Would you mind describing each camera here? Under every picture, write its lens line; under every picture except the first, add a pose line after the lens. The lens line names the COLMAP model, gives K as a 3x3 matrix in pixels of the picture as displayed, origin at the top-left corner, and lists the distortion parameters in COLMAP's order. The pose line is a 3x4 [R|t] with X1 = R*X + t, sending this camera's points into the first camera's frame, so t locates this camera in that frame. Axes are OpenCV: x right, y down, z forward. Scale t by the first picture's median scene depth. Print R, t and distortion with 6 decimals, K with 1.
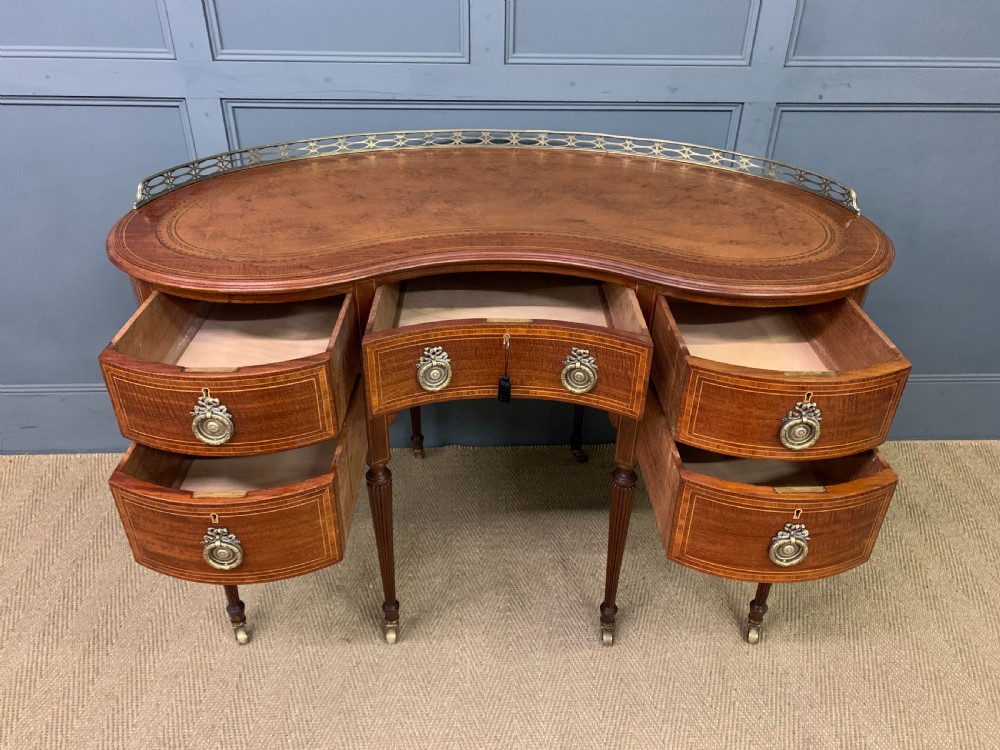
lens RADIAL K [[773.0, 0, 503.3], [0, 773.0, 382.2], [0, 0, 1]] dist [0.023813, -0.010929]
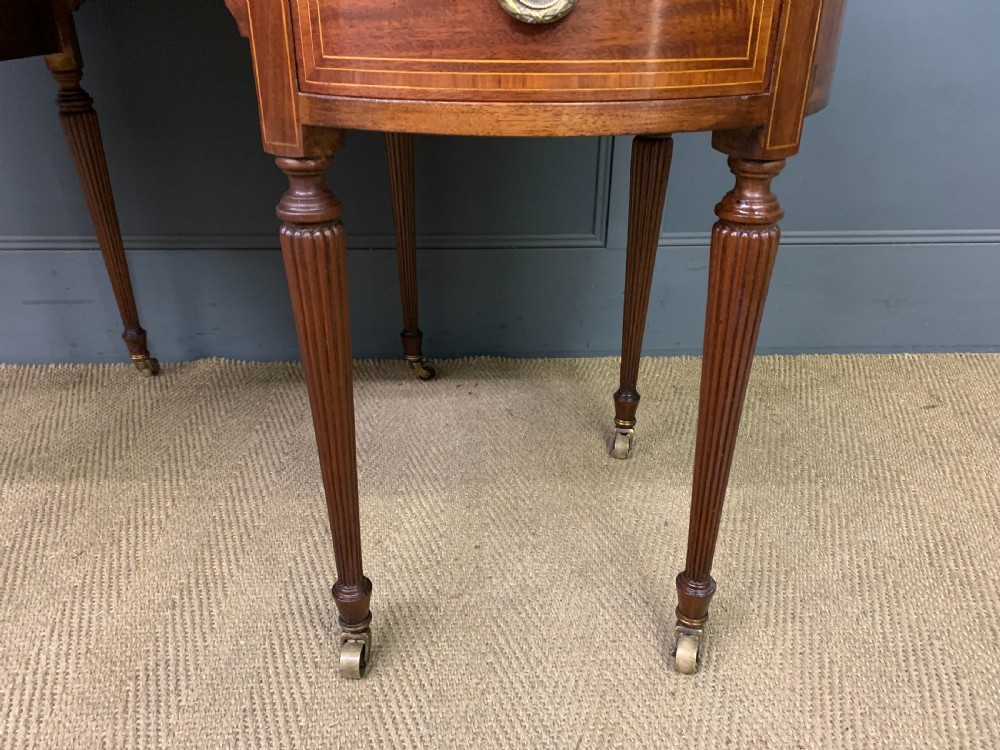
lens RADIAL K [[773.0, 0, 507.1], [0, 773.0, 381.0], [0, 0, 1]] dist [0.023813, -0.010929]
pose [[0.999842, -0.008072, -0.015810, 0.227384], [0.006373, 0.994483, -0.104700, 0.217112], [0.016568, 0.104583, 0.994378, 0.543206]]
